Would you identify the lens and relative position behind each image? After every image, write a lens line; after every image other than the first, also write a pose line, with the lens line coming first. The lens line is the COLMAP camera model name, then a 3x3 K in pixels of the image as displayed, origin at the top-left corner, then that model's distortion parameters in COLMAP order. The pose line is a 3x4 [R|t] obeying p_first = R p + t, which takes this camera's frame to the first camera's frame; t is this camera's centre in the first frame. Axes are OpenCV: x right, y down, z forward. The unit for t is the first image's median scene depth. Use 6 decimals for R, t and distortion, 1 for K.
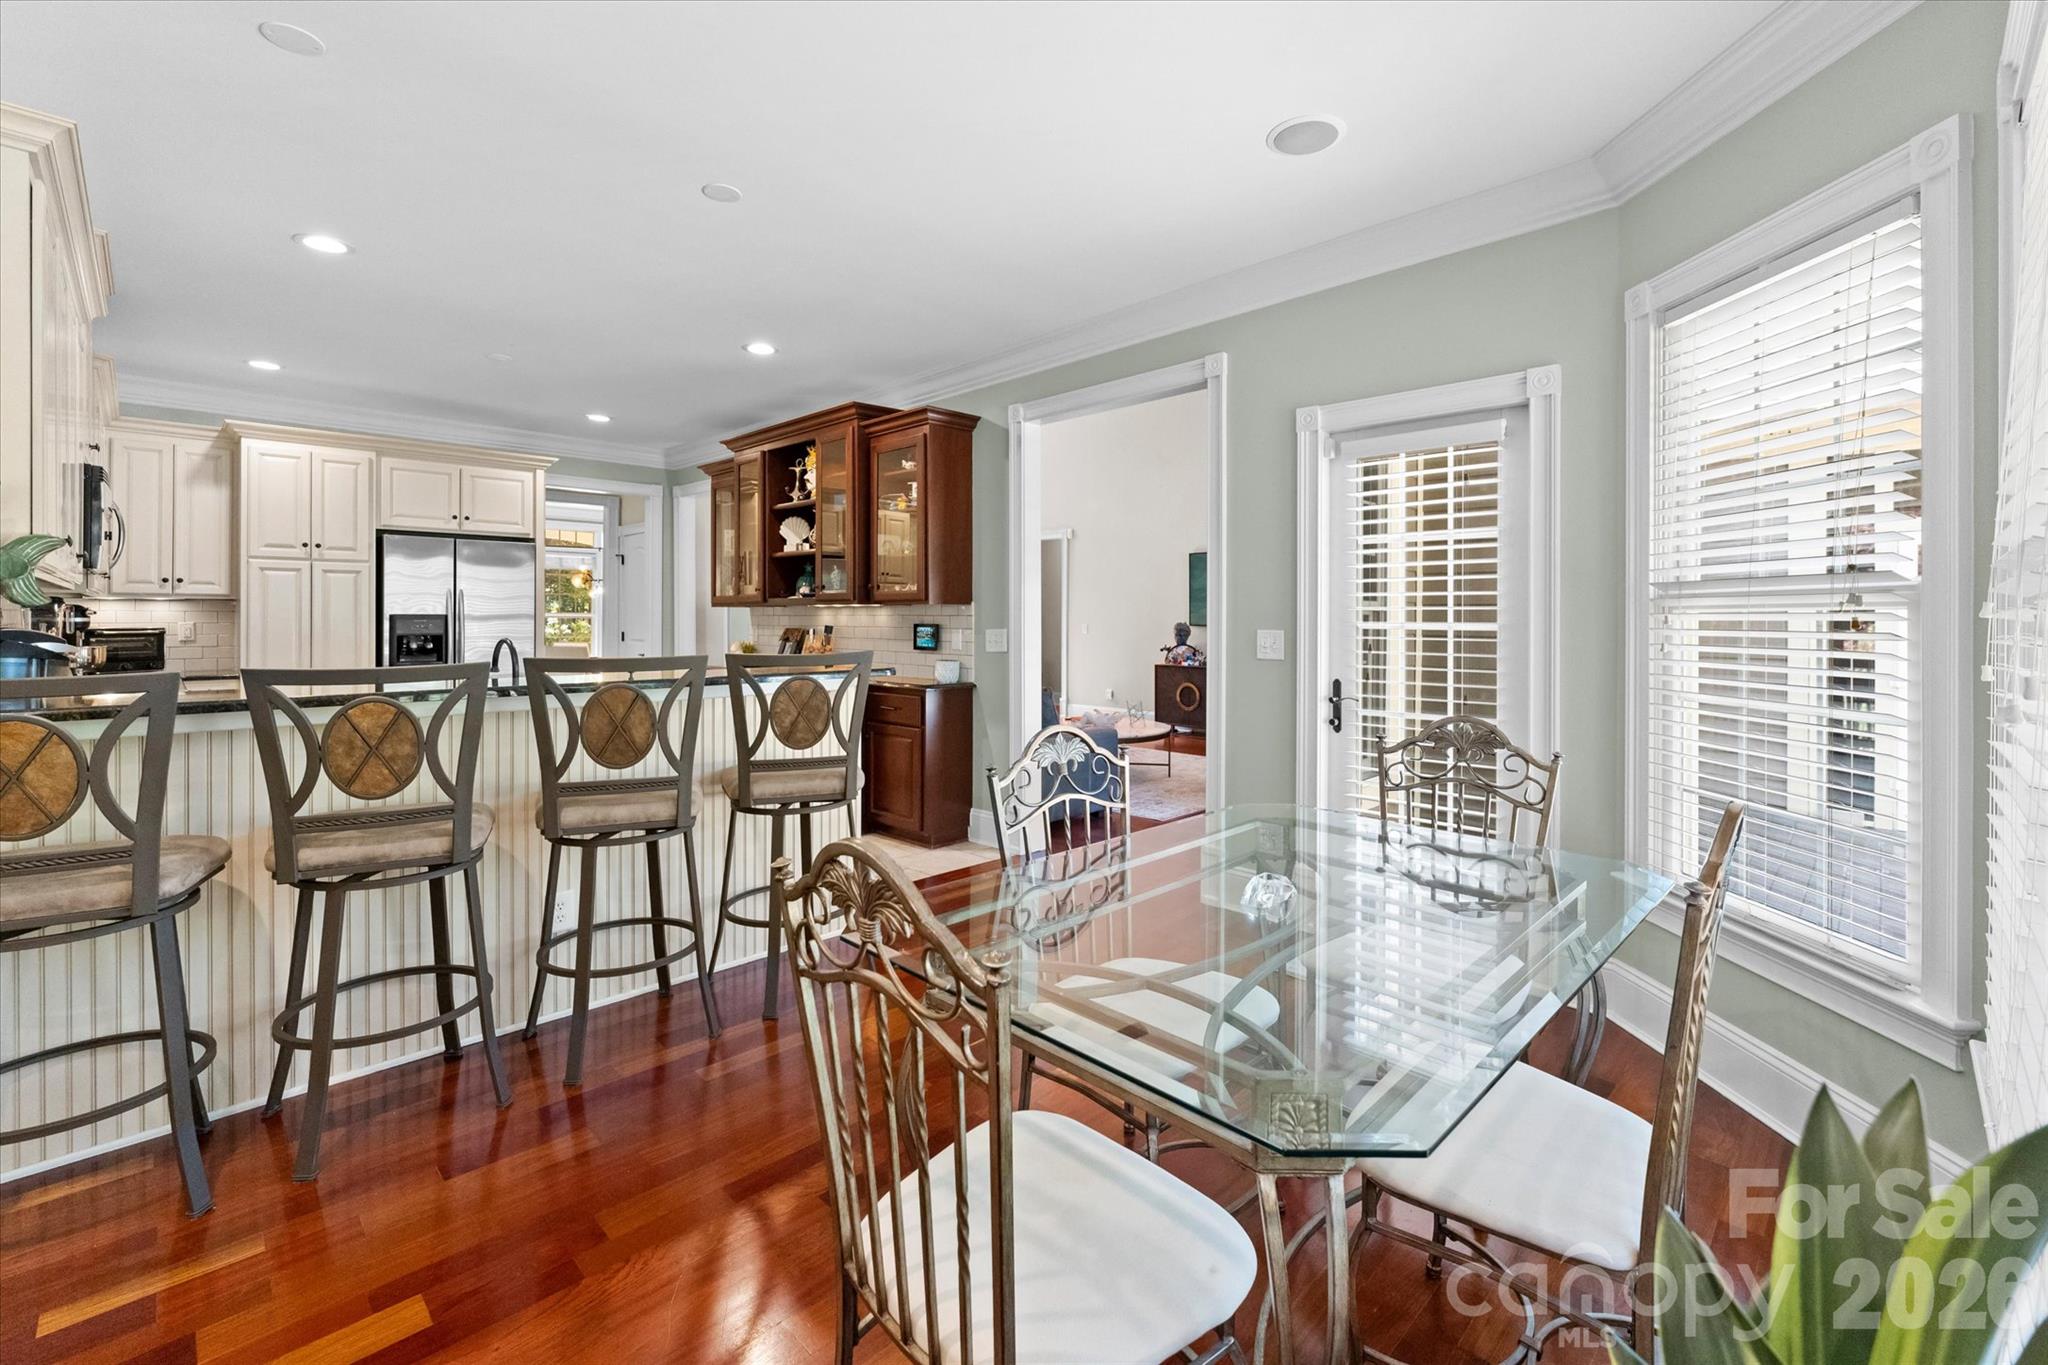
lens RADIAL K [[859.4, 0, 1050.8], [0, 859.4, 624.5], [0, 0, 1]] dist [-0.003279, 0.002395]
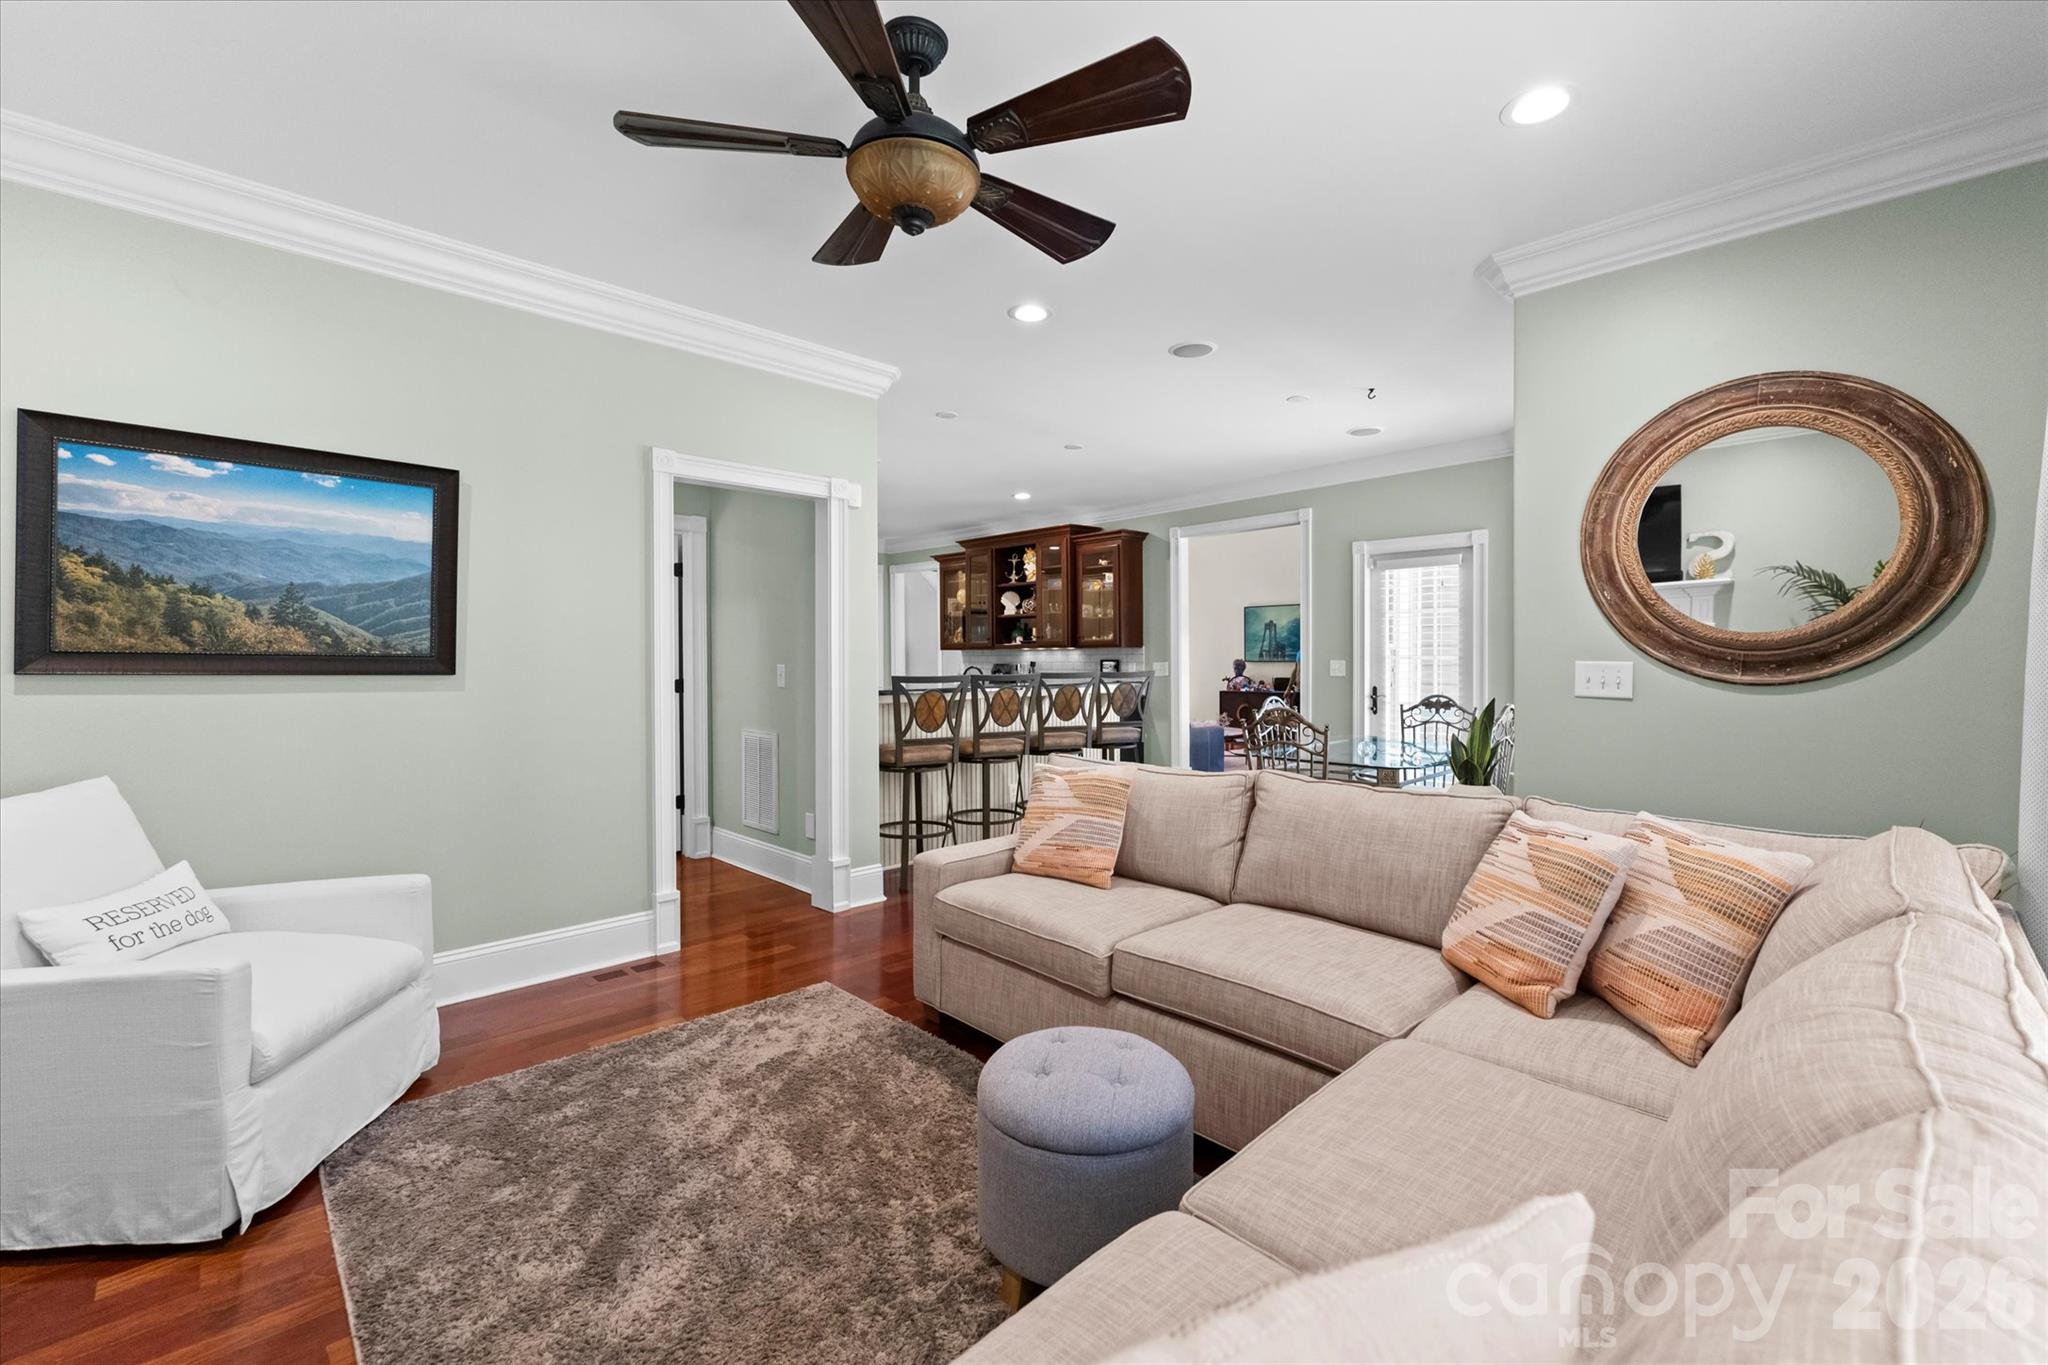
lens RADIAL K [[859.4, 0, 1023.4], [0, 859.4, 676.8], [0, 0, 1]] dist [-0.003279, 0.002395]
pose [[0.999571, -0.006843, -0.028461, -0.273637], [0.007238, 0.999879, 0.013777, 0.008225], [0.028363, -0.013977, 0.999500, -0.645613]]
